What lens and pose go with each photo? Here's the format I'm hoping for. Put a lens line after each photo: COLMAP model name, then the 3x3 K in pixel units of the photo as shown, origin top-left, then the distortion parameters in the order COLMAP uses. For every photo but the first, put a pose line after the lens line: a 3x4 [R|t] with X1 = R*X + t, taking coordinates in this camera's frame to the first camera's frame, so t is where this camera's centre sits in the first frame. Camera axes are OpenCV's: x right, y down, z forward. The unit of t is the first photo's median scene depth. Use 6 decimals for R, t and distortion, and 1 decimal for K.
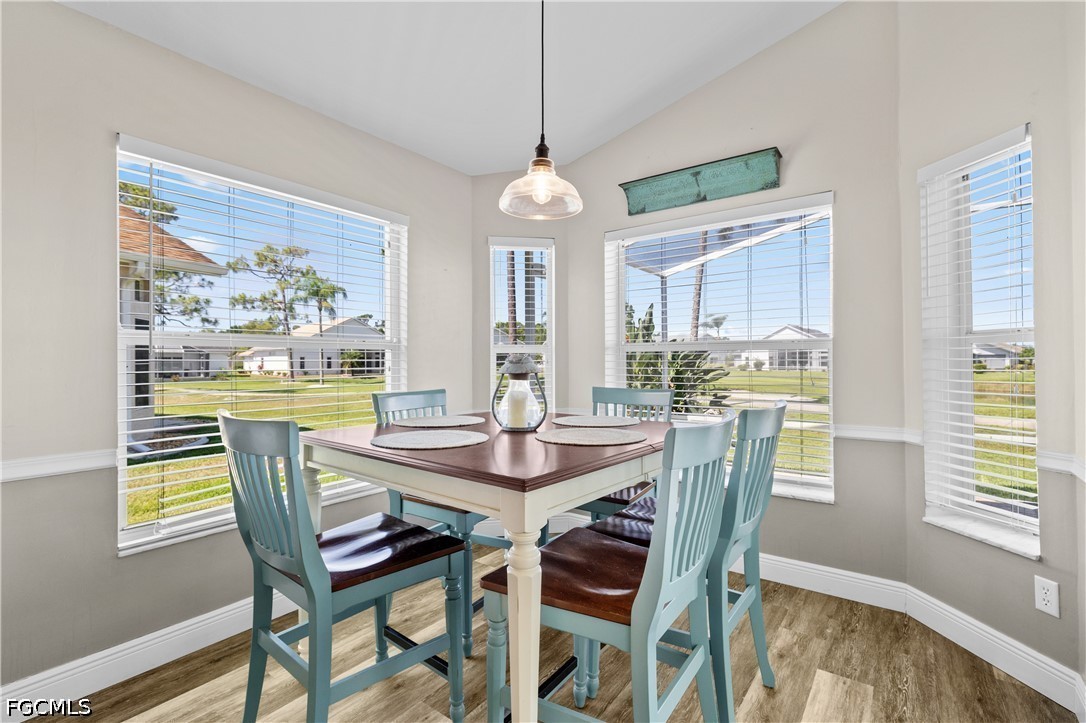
lens RADIAL K [[495.2, 0, 559.4], [0, 495.2, 359.4], [0, 0, 1]] dist [0.001307, 0.000131]
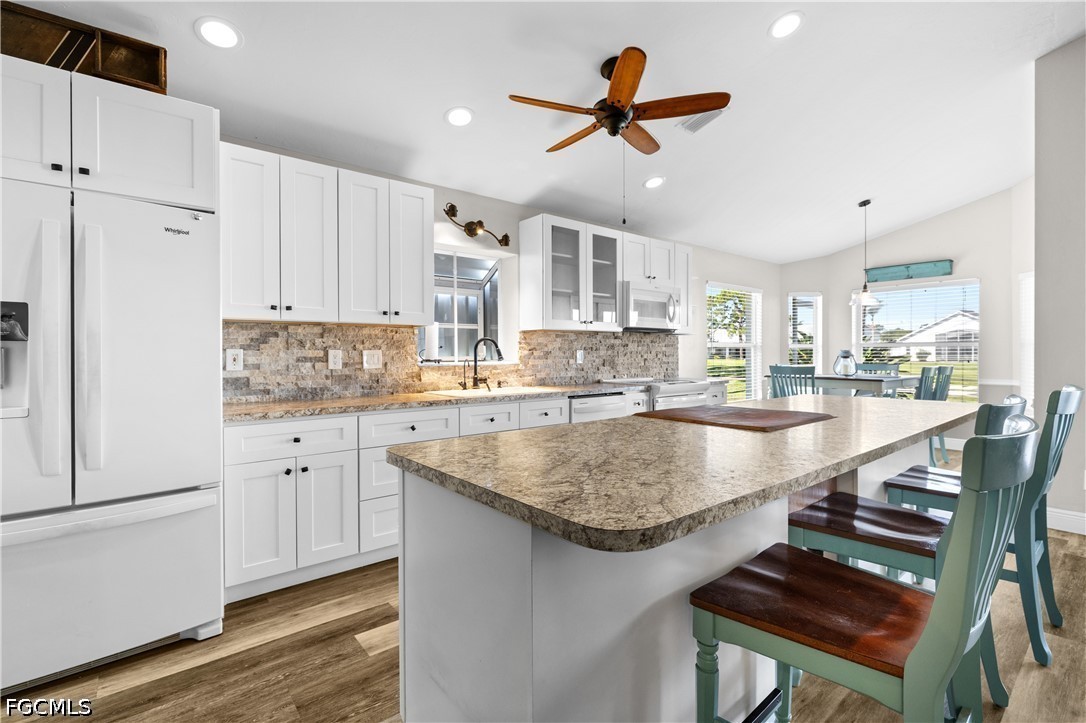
lens RADIAL K [[495.2, 0, 558.9], [0, 495.2, 358.4], [0, 0, 1]] dist [0.001307, 0.000131]
pose [[0.969217, -0.000079, -0.246208, -0.071673], [0.003821, 0.999884, 0.014724, -0.000945], [0.246178, -0.015211, 0.969105, -0.159271]]
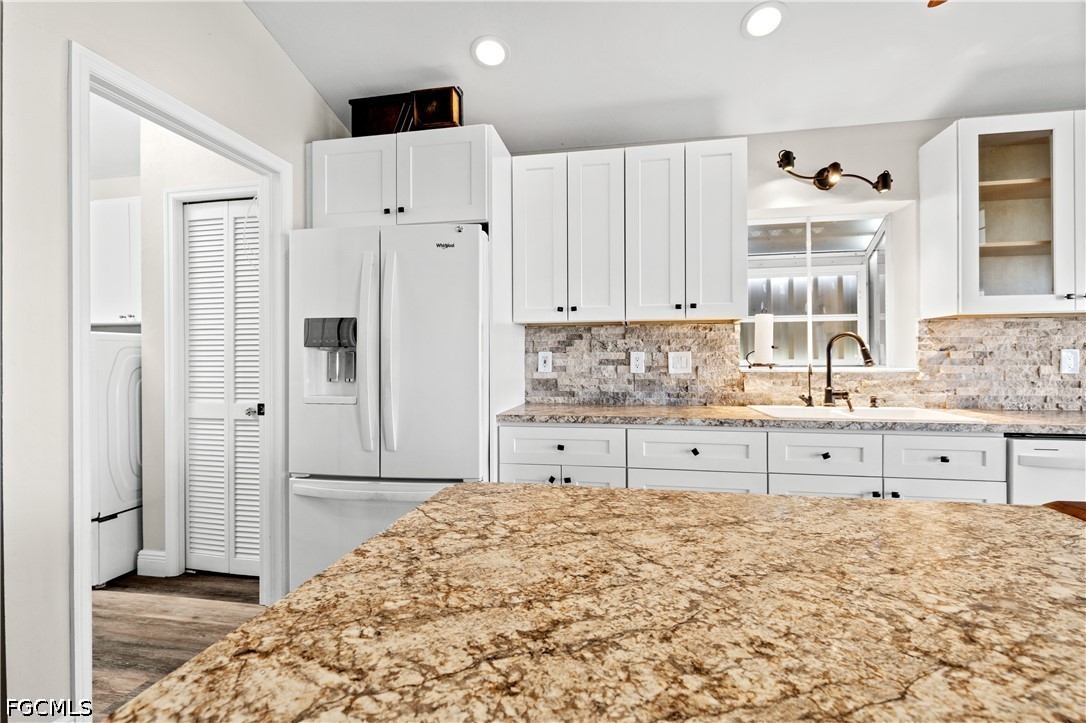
lens RADIAL K [[495.2, 0, 572.1], [0, 495.2, 356.9], [0, 0, 1]] dist [0.001307, 0.000131]
pose [[0.423963, -0.000701, -0.905679, -0.063955], [0.007297, 0.999970, 0.002641, -0.000756], [0.905650, -0.007728, 0.423955, -0.124825]]
